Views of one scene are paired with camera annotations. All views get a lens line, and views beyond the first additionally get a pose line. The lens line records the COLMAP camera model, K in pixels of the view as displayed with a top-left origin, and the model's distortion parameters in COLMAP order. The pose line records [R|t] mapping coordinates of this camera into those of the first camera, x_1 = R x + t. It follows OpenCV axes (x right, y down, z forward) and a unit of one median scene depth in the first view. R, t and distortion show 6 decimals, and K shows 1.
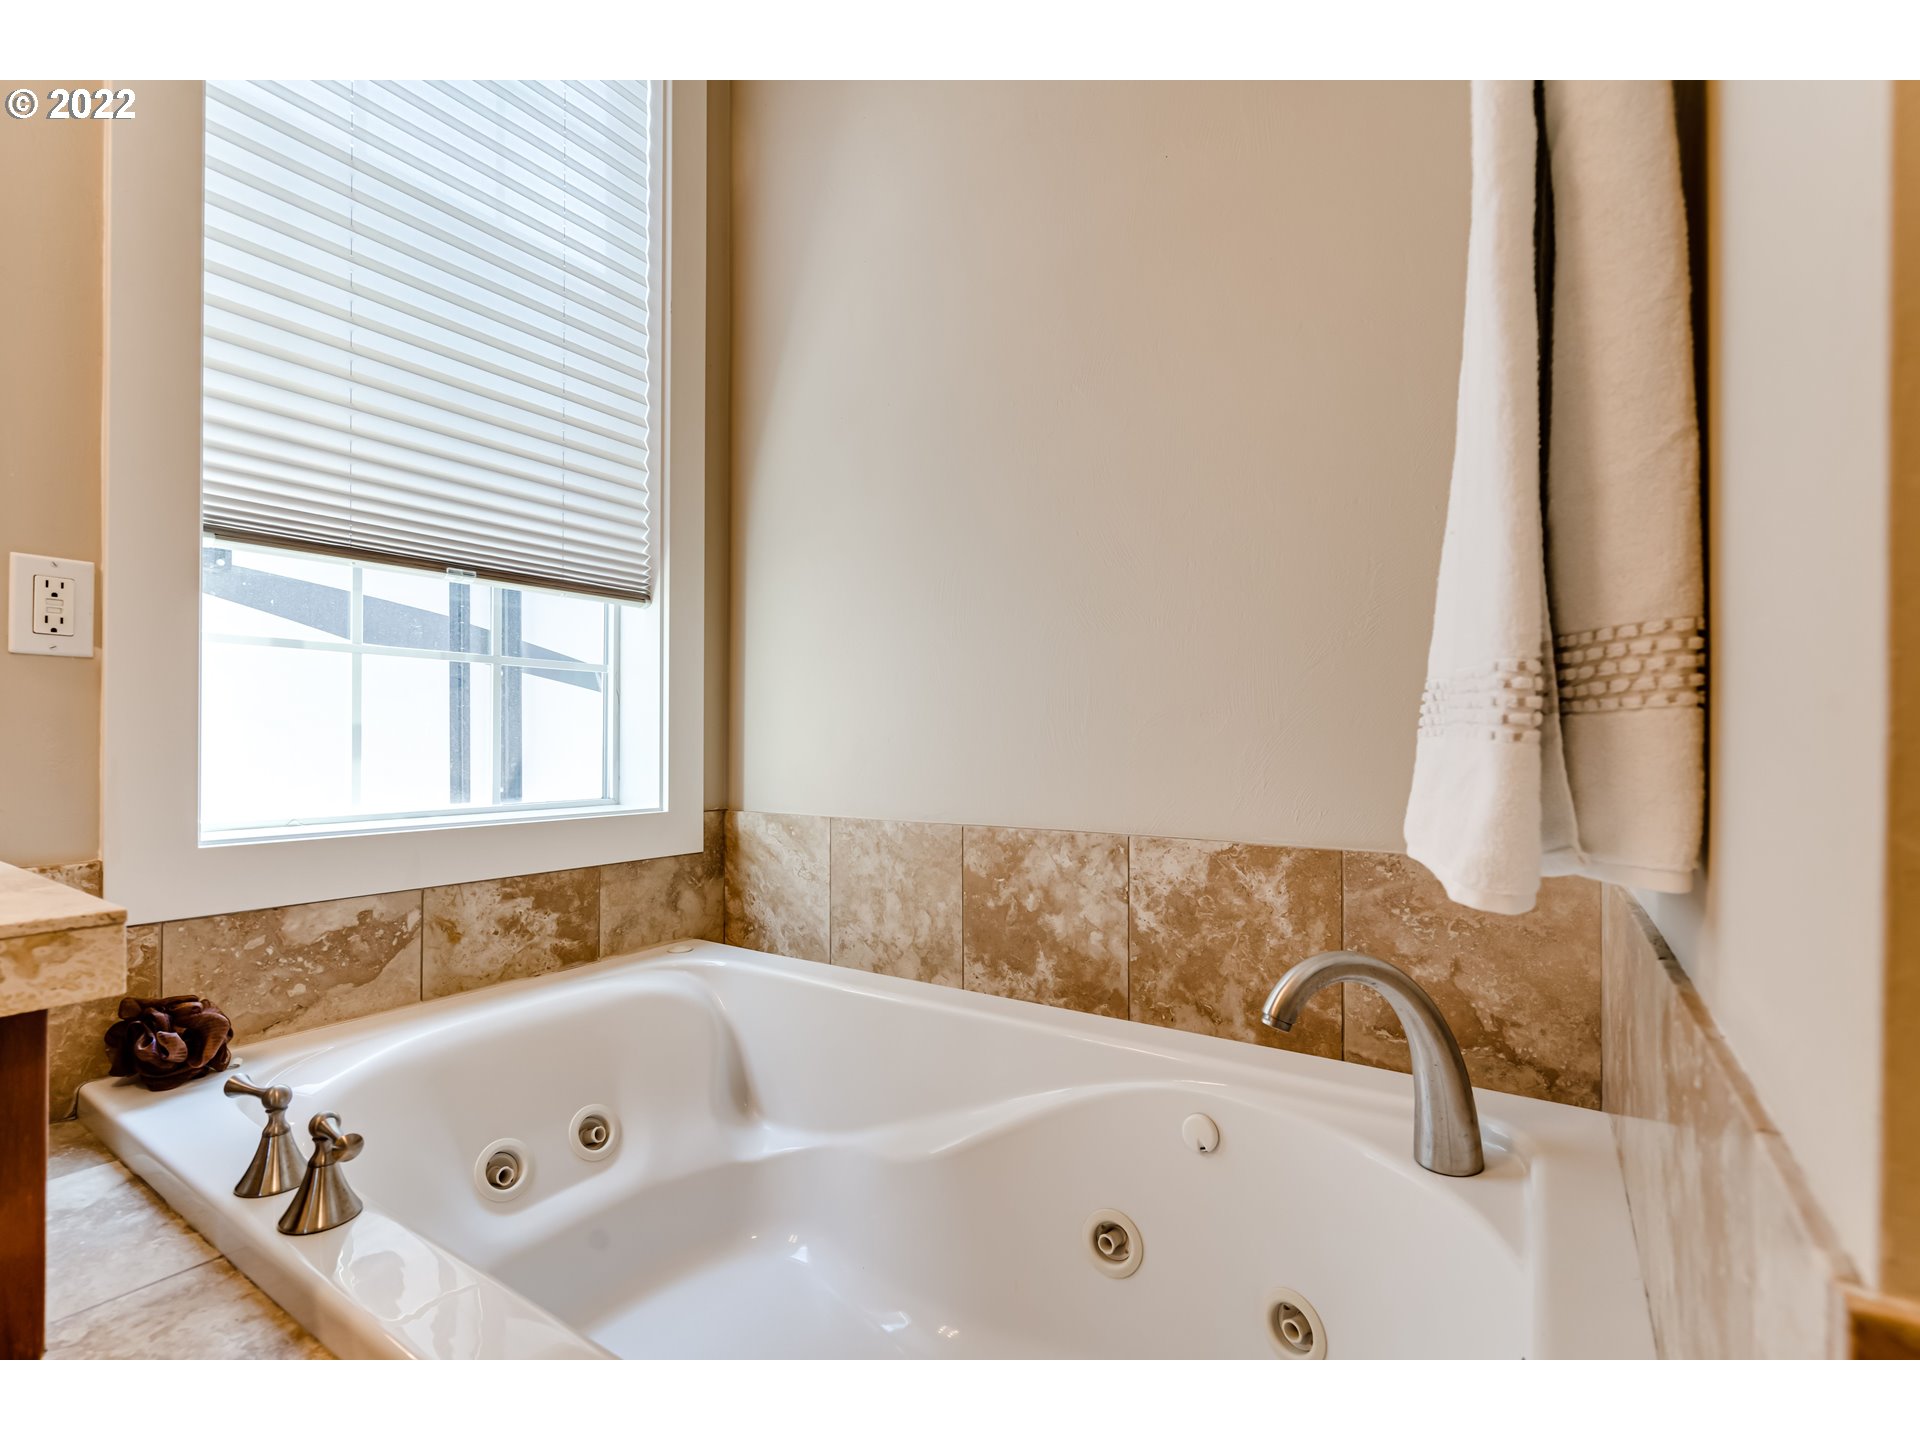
lens RADIAL K [[869.9, 0, 966.0], [0, 869.9, 718.0], [0, 0, 1]] dist [-0.003048, 0.000010]
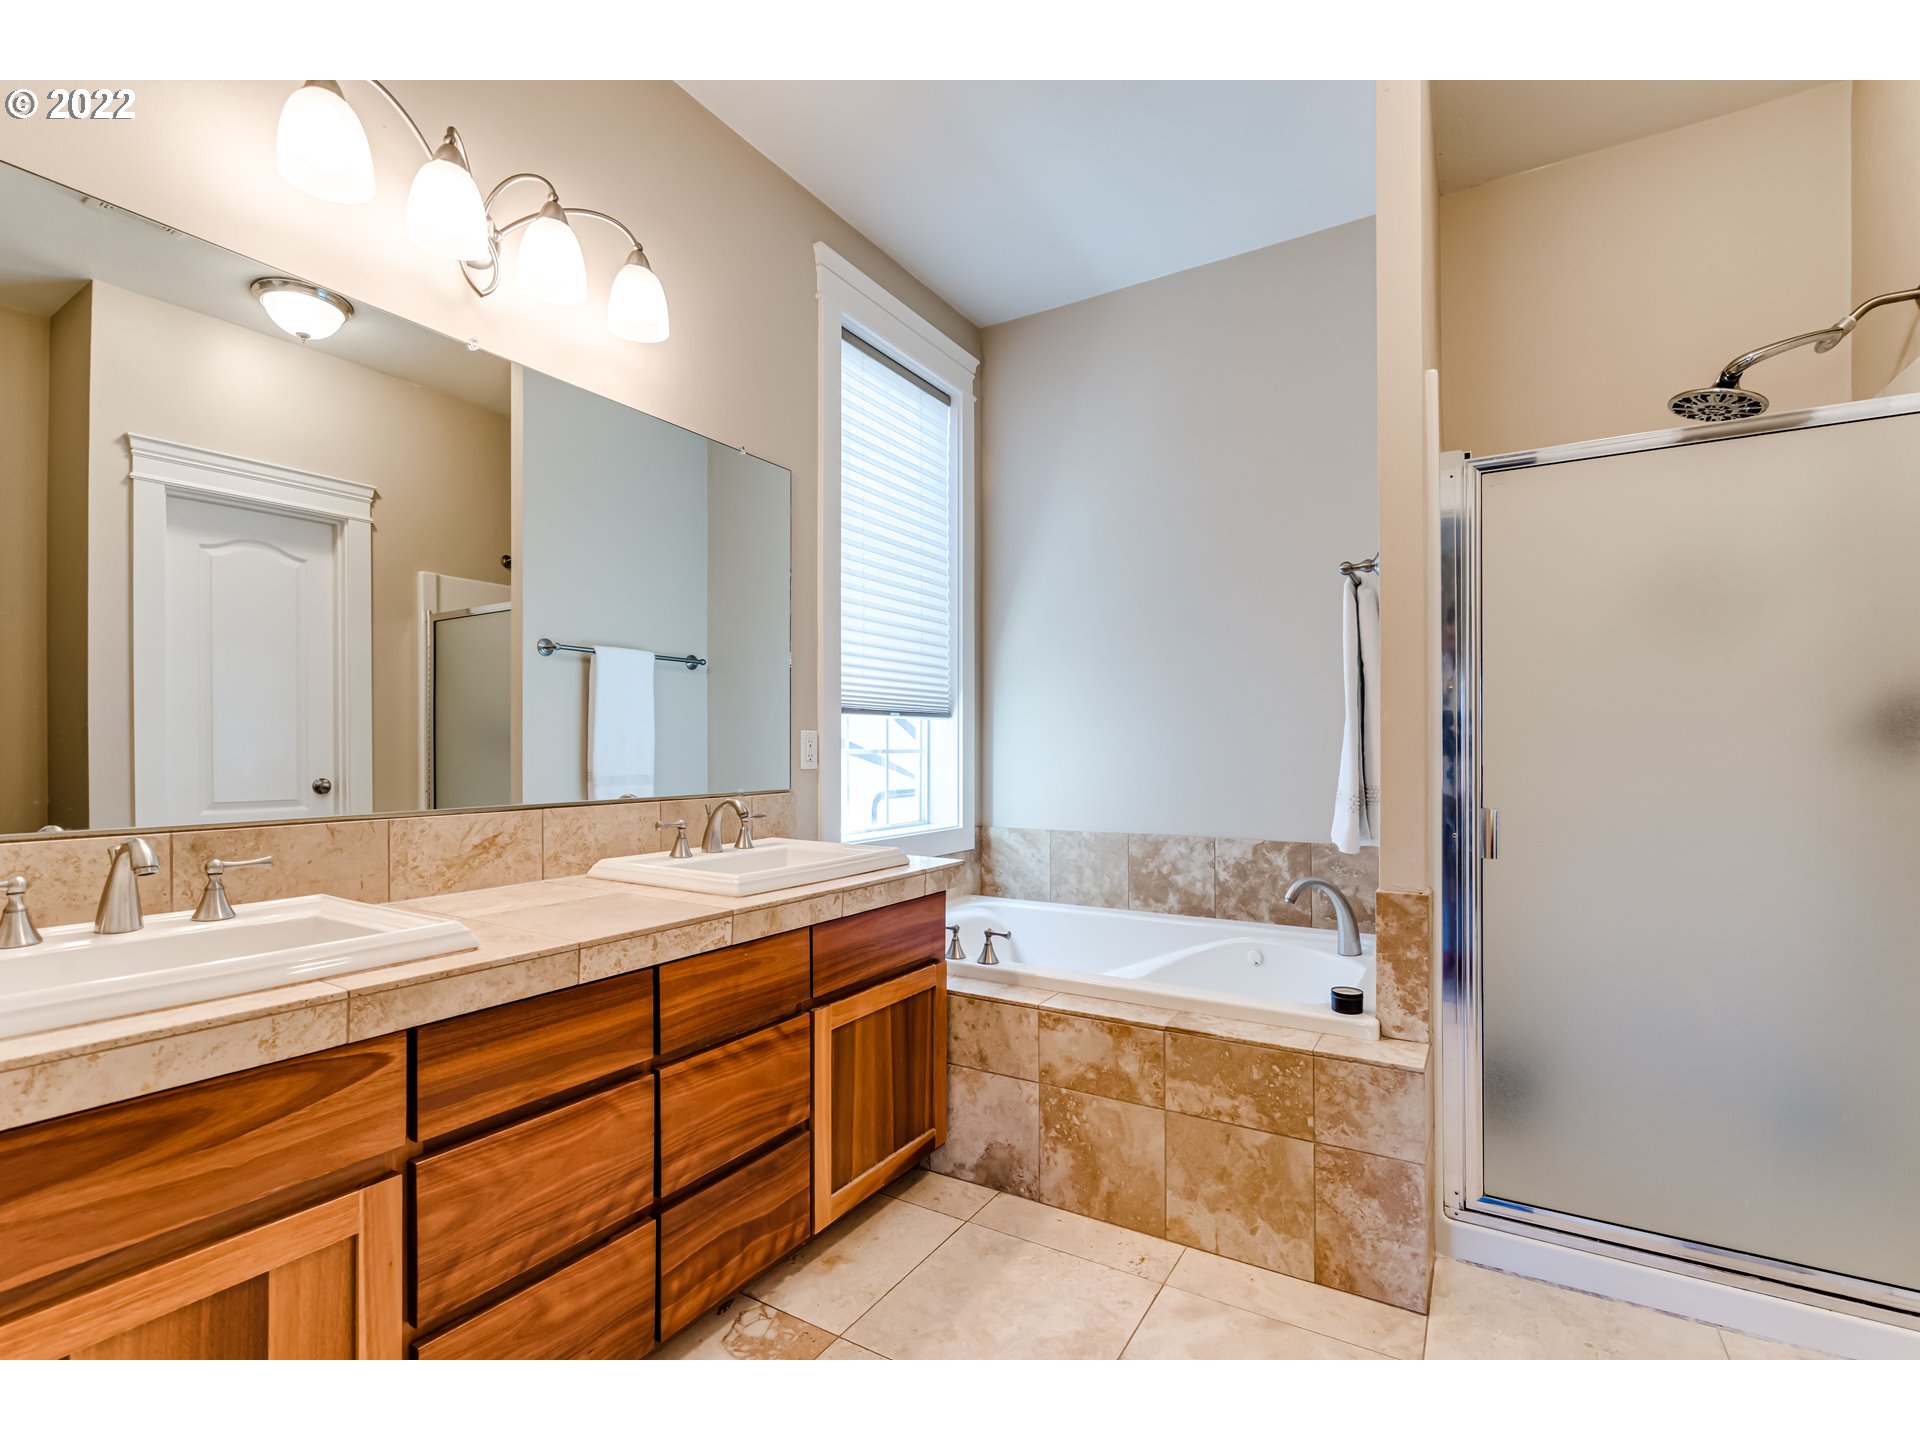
lens RADIAL K [[870.6, 0, 971.3], [0, 870.6, 730.4], [0, 0, 1]] dist [0.001408, 0.000674]
pose [[0.999095, -0.003675, 0.042384, -0.488888], [0.003410, 0.999974, 0.006337, -0.142207], [-0.042407, -0.006186, 0.999081, -1.099213]]
